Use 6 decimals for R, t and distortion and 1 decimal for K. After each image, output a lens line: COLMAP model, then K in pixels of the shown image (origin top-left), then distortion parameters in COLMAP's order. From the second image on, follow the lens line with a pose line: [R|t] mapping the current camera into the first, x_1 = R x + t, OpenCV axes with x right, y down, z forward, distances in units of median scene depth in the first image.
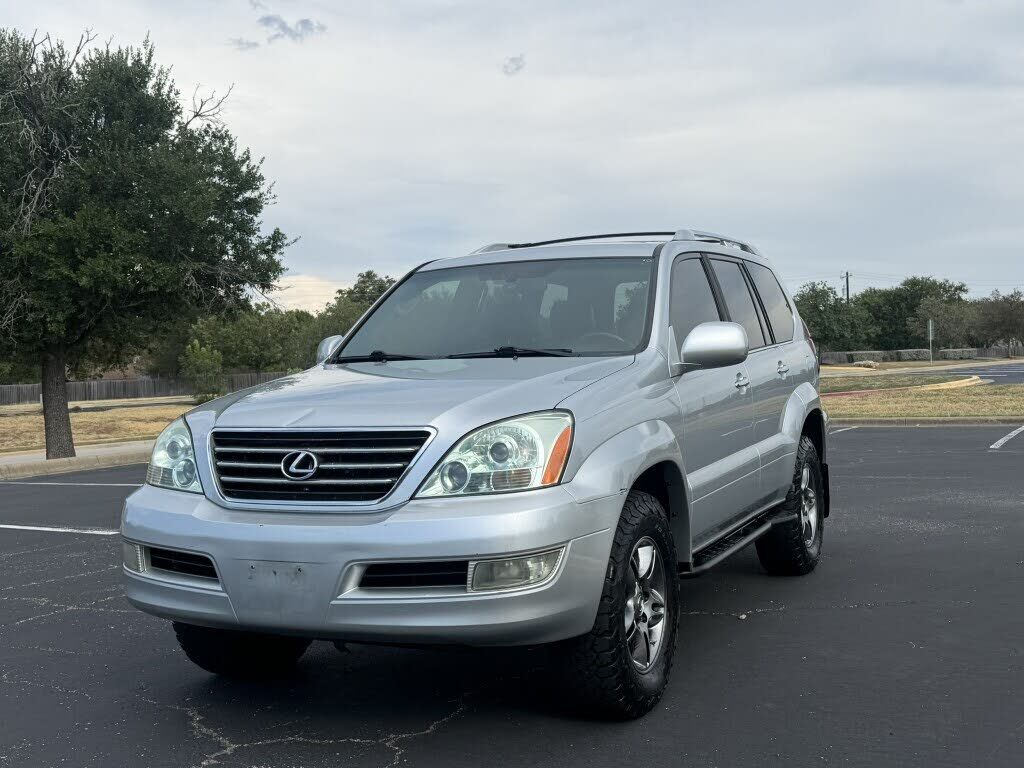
lens RADIAL K [[1130.9, 0, 512.0], [0, 1130.9, 384.0], [0, 0, 1]] dist [0.006011, -0.002144]
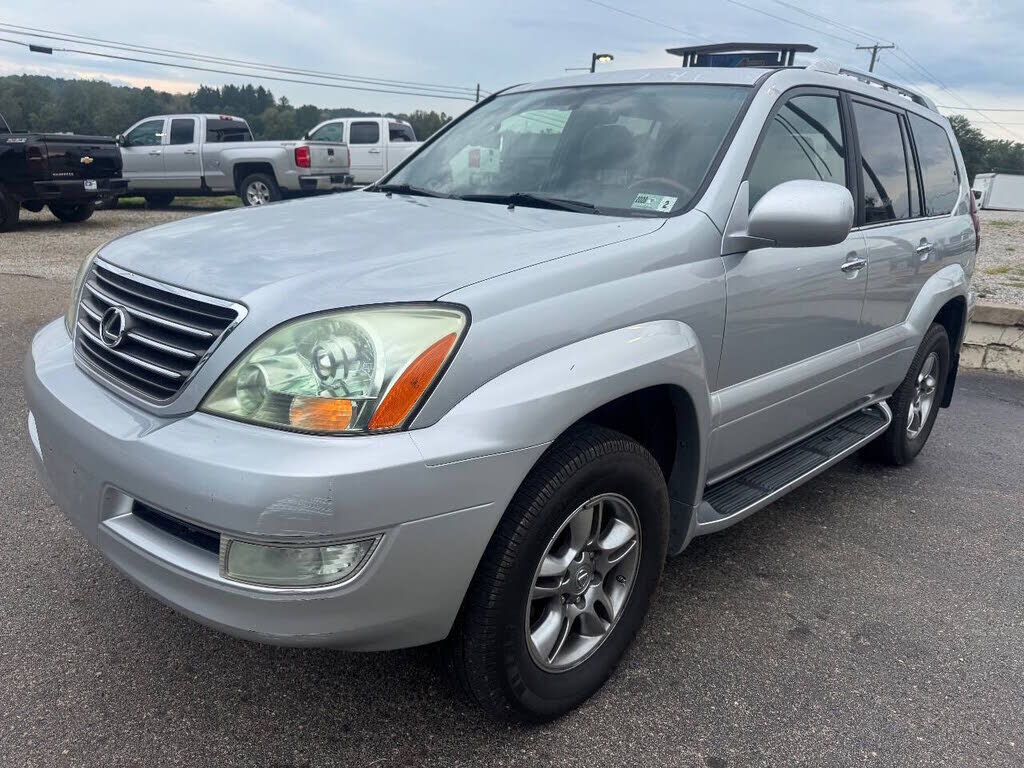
lens RADIAL K [[713.7, 0, 512.0], [0, 713.7, 384.0], [0, 0, 1]] dist [0.001007, -0.000915]
pose [[0.943827, 0.175788, -0.279802, 0.193984], [-0.101829, 0.960275, 0.259812, -0.038978], [0.314359, -0.216726, 0.924234, 0.649145]]
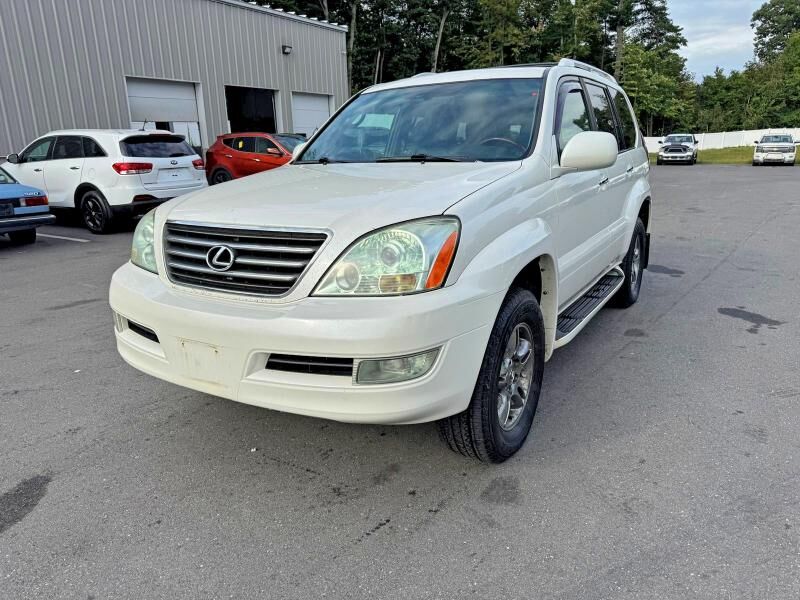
lens RADIAL K [[557.6, 0, 400.0], [0, 557.6, 300.0], [0, 0, 1]] dist [0.001007, -0.000915]
pose [[0.994404, 0.043141, -0.096431, 0.051930], [-0.019060, 0.971102, 0.237903, -0.025994], [0.103907, -0.234734, 0.966490, 0.458635]]
